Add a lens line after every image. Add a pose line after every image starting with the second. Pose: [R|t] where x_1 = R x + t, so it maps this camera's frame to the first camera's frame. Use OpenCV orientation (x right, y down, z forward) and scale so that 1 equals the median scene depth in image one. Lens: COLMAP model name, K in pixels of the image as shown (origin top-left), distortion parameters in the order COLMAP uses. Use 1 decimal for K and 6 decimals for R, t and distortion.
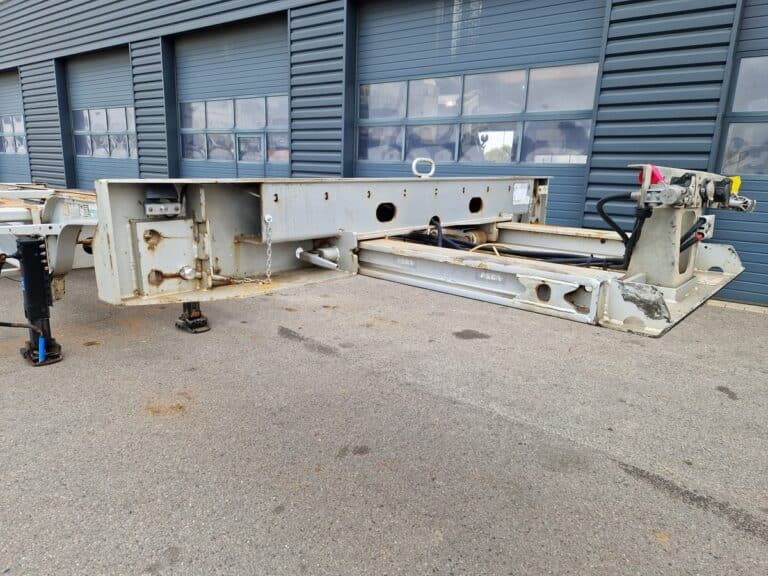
lens RADIAL K [[523.3, 0, 384.0], [0, 523.3, 288.0], [0, 0, 1]] dist [0.076602, -0.077535]
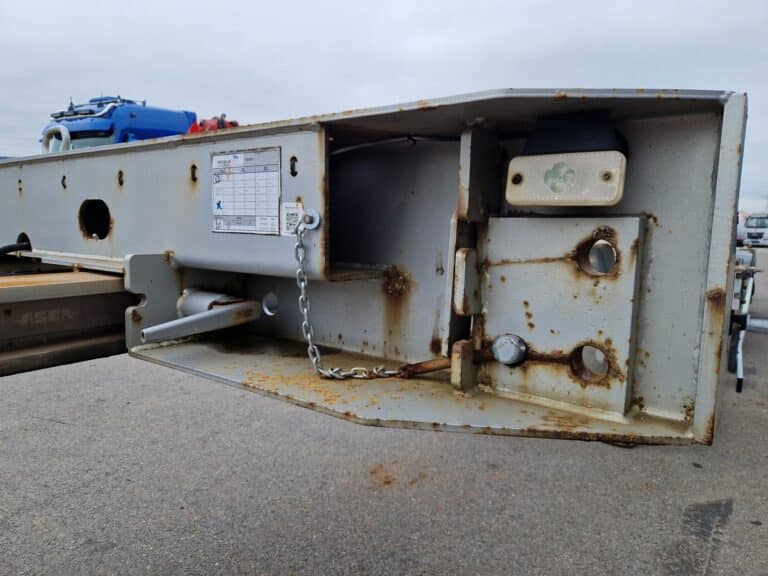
lens RADIAL K [[523.3, 0, 384.0], [0, 523.3, 288.0], [0, 0, 1]] dist [0.076602, -0.077535]
pose [[0.084844, 0.096941, -0.991667, 0.185534], [-0.235459, 0.969018, 0.074582, -0.059906], [0.968174, 0.227169, 0.105041, 0.373091]]
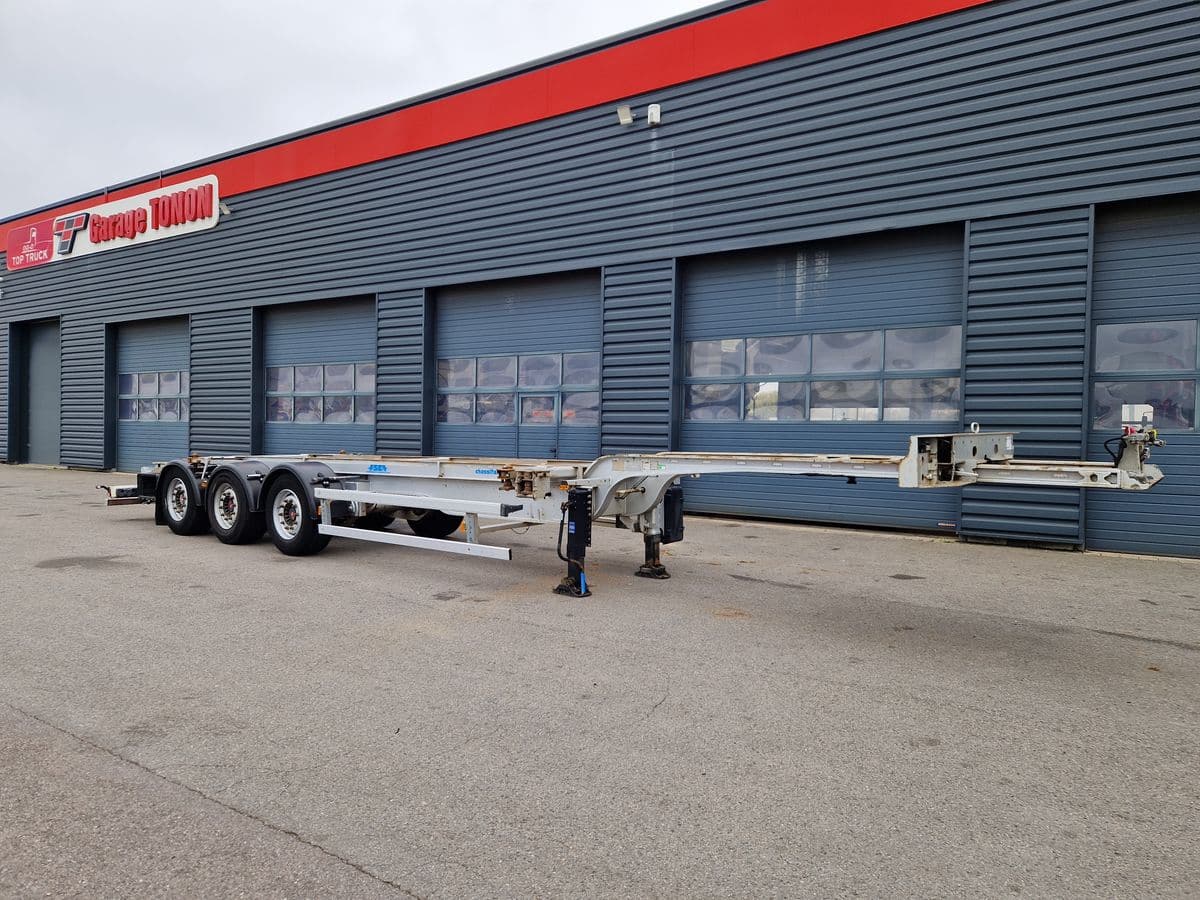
lens RADIAL K [[810.5, 0, 585.3], [0, 810.5, 445.6], [0, 0, 1]] dist [0.089813, -0.130060]
pose [[0.998322, -0.020533, 0.054138, -0.381233], [0.030942, 0.979494, -0.199083, 0.092555], [-0.048940, 0.200425, 0.978486, -0.444610]]
